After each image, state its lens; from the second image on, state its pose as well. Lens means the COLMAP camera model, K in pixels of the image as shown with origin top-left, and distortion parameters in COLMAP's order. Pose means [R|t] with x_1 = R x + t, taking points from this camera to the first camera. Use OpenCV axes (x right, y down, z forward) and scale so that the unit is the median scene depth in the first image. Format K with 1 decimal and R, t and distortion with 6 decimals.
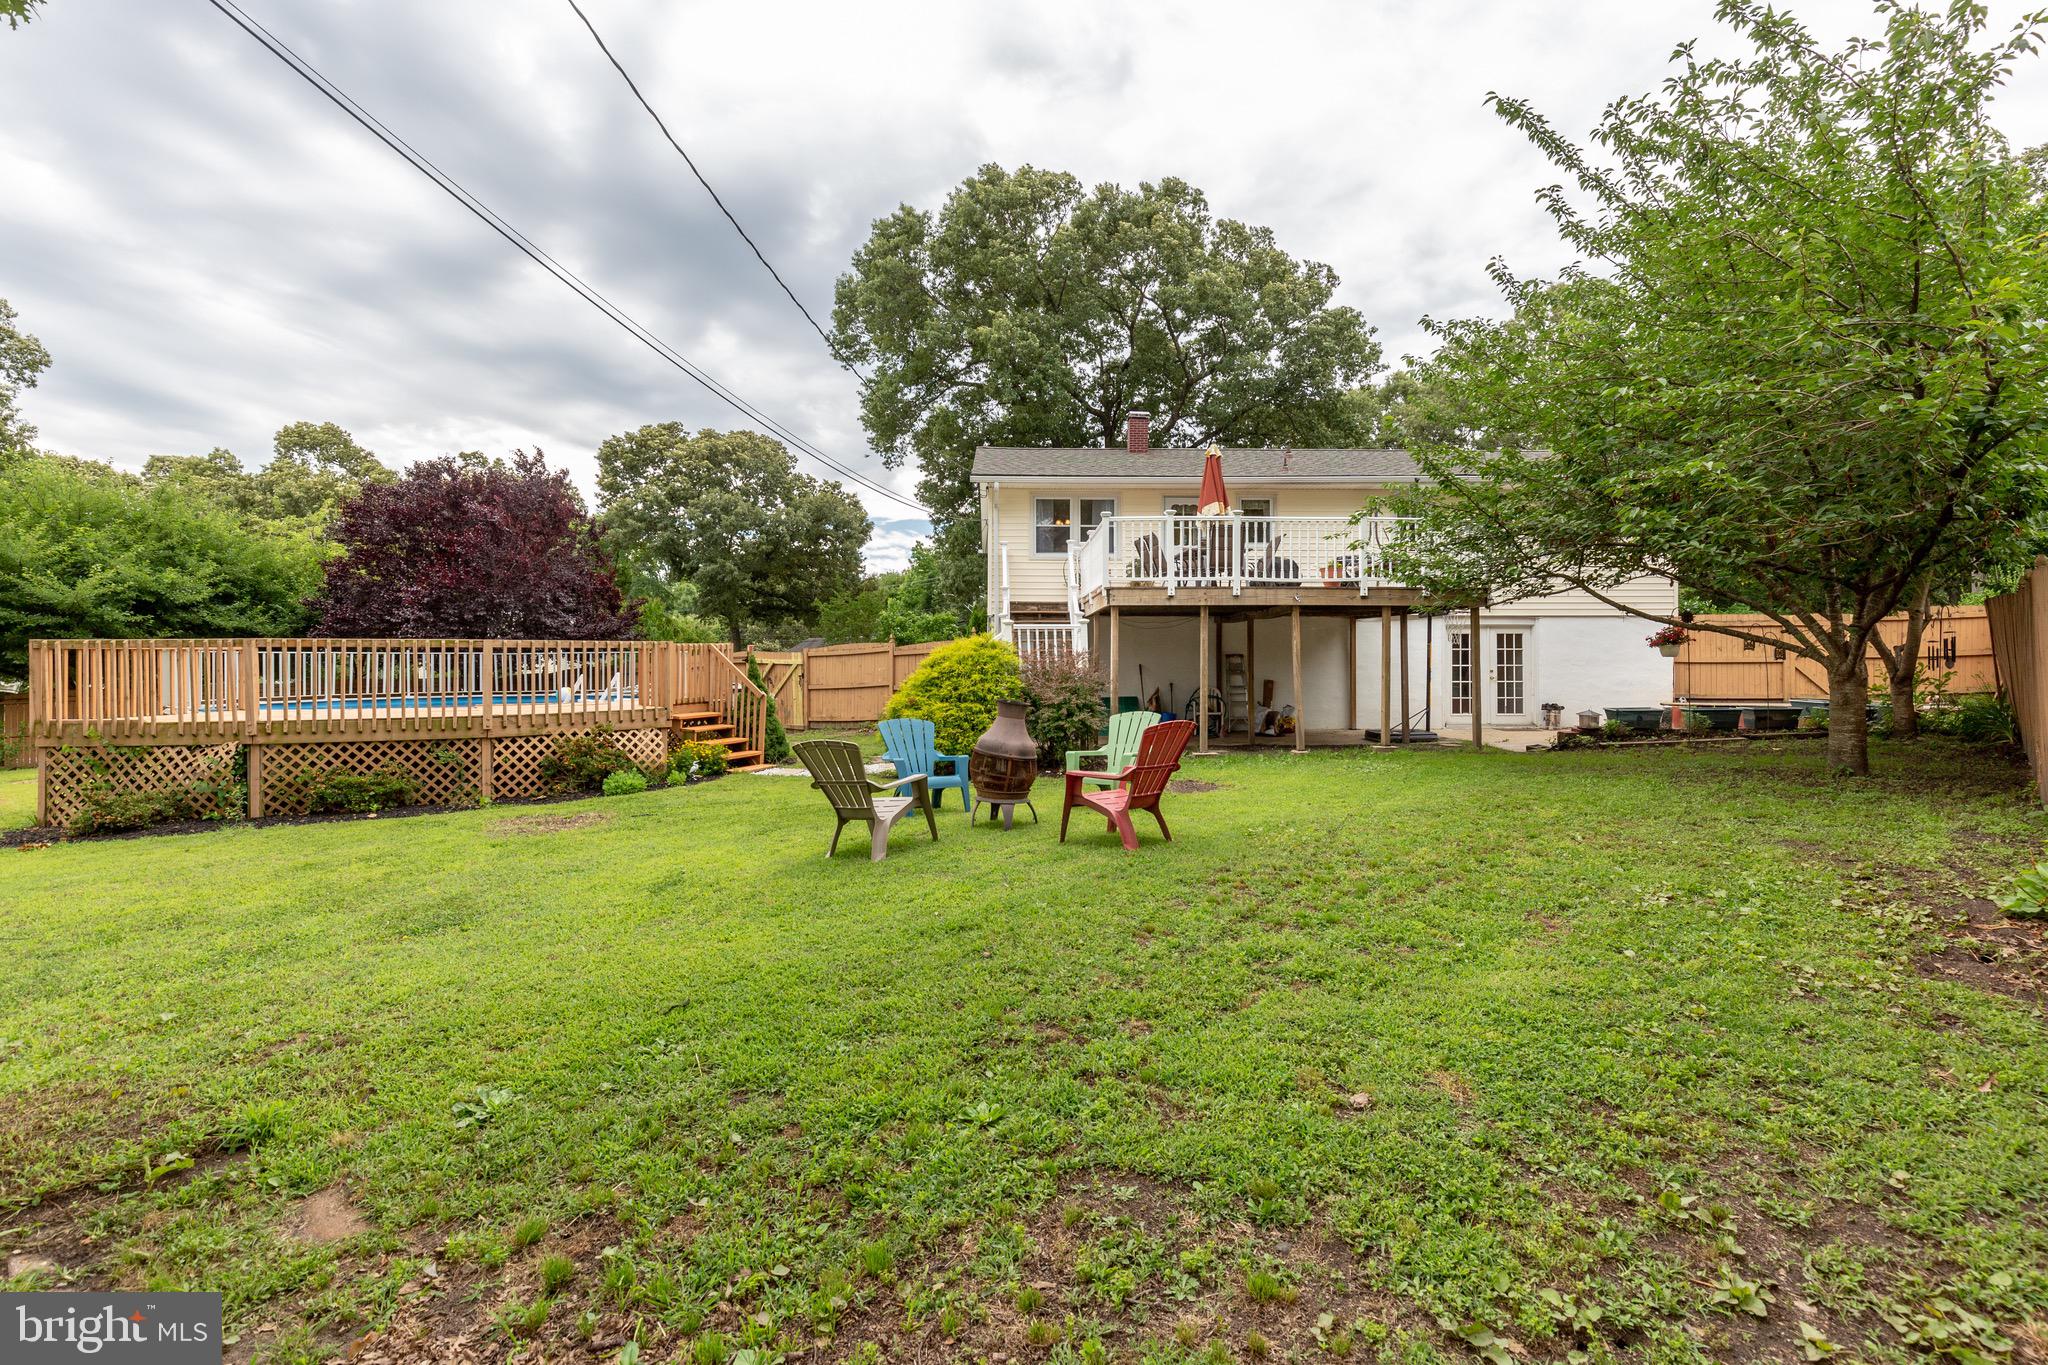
lens RADIAL K [[919.6, 0, 1024.0], [0, 919.6, 682.5], [0, 0, 1]] dist [0.002913, -0.000868]
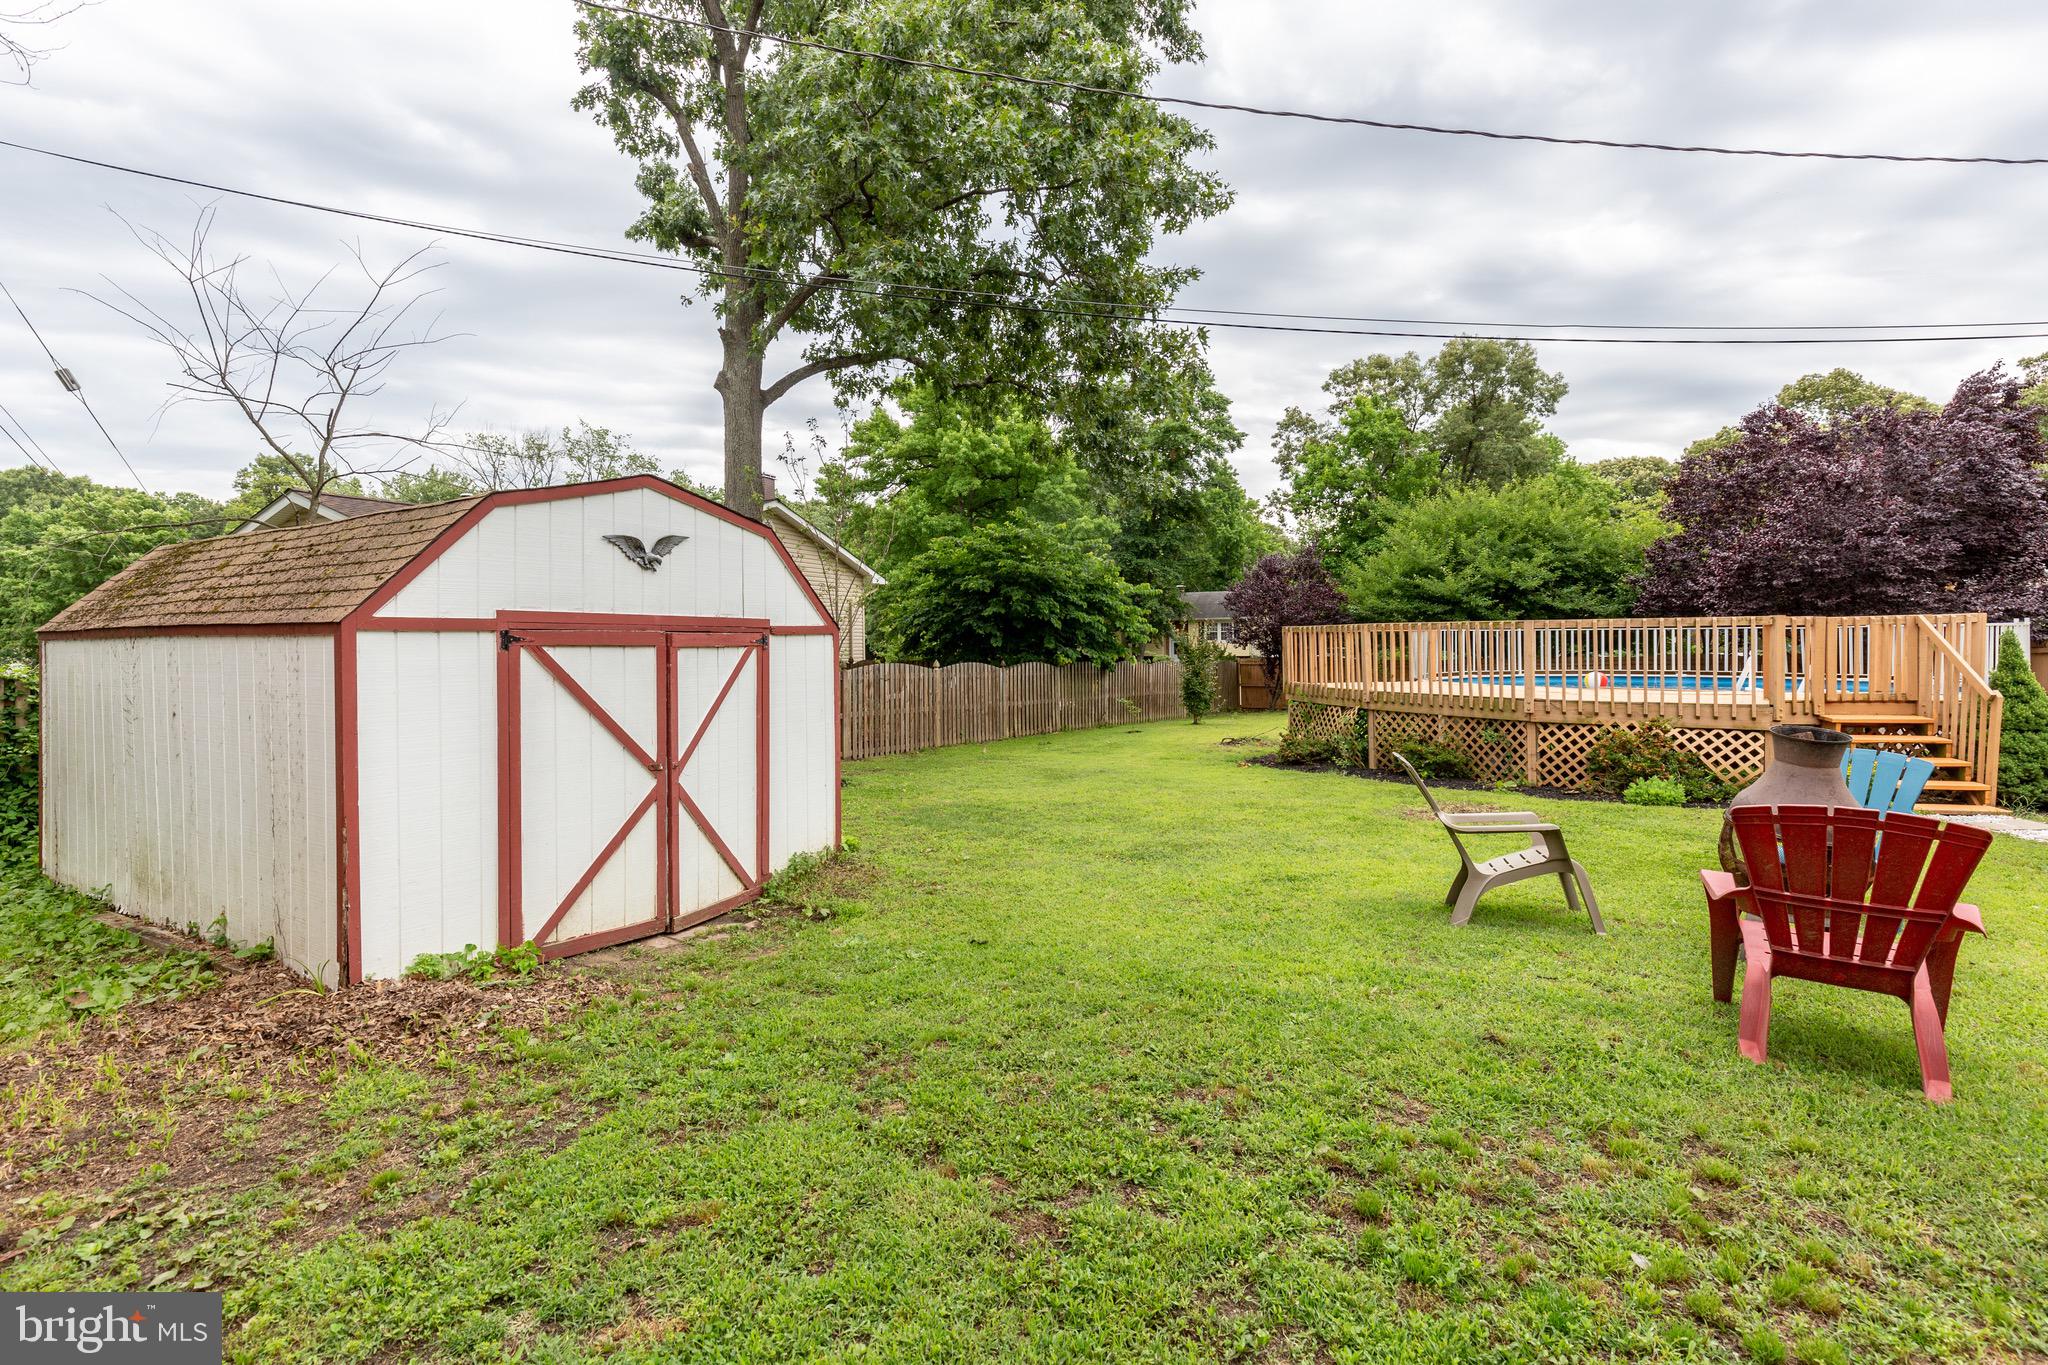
lens RADIAL K [[919.6, 0, 1024.0], [0, 919.6, 682.5], [0, 0, 1]] dist [0.002913, -0.000868]
pose [[0.180541, 0.048443, -0.982374, 0.264404], [-0.018210, 0.998780, 0.045905, -0.015552], [0.983399, 0.009601, 0.181203, 0.290633]]
